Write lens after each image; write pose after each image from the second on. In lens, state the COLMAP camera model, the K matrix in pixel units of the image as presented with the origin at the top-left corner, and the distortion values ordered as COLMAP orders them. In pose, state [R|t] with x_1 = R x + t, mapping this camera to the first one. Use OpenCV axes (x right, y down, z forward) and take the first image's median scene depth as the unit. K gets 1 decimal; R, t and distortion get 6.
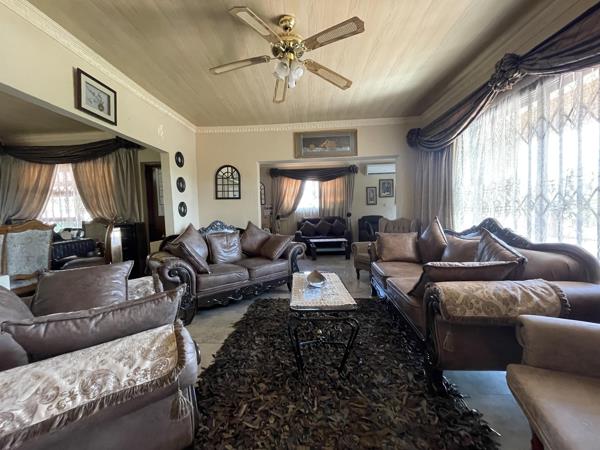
lens RADIAL K [[242.0, 0, 297.3], [0, 242.0, 222.1], [0, 0, 1]] dist [-0.002678, -0.000197]
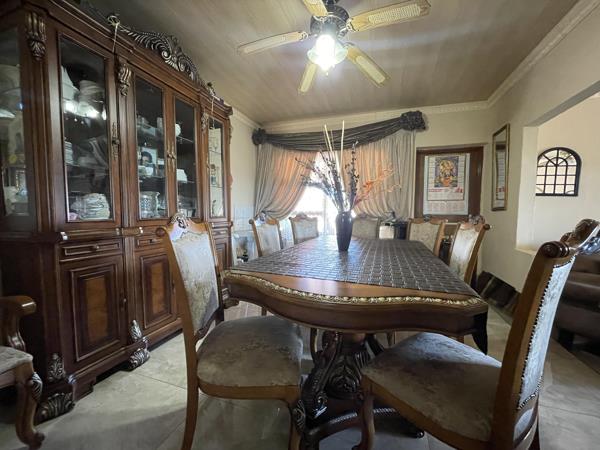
lens RADIAL K [[242.0, 0, 301.6], [0, 242.0, 226.0], [0, 0, 1]] dist [-0.002678, -0.000197]
pose [[0.959252, 0.060095, -0.276088, -0.793715], [-0.055972, 0.998172, 0.022796, 0.018115], [0.276953, -0.006414, 0.960862, 0.118955]]
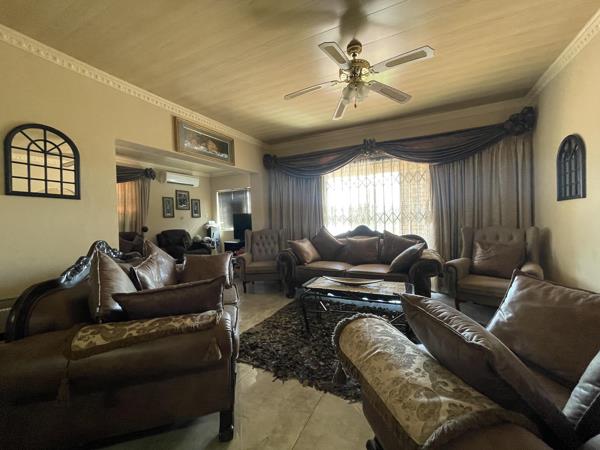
lens RADIAL K [[242.0, 0, 300.2], [0, 242.0, 222.3], [0, 0, 1]] dist [-0.002678, -0.000197]
pose [[0.416678, 0.004990, 0.909041, -0.506835], [0.052819, 0.998163, -0.029690, -0.005788], [-0.907519, 0.060386, 0.415648, 0.359205]]
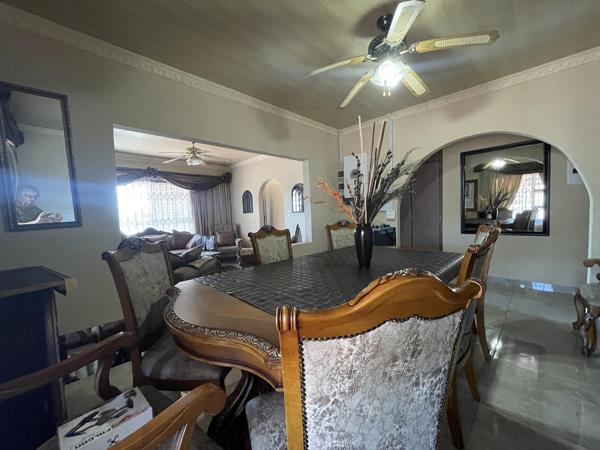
lens RADIAL K [[242.0, 0, 301.8], [0, 242.0, 223.1], [0, 0, 1]] dist [-0.002678, -0.000197]
pose [[-0.757472, 0.017598, 0.652630, -1.016461], [0.083305, 0.994071, 0.069883, -0.054837], [-0.647531, 0.107302, -0.754447, 0.962367]]
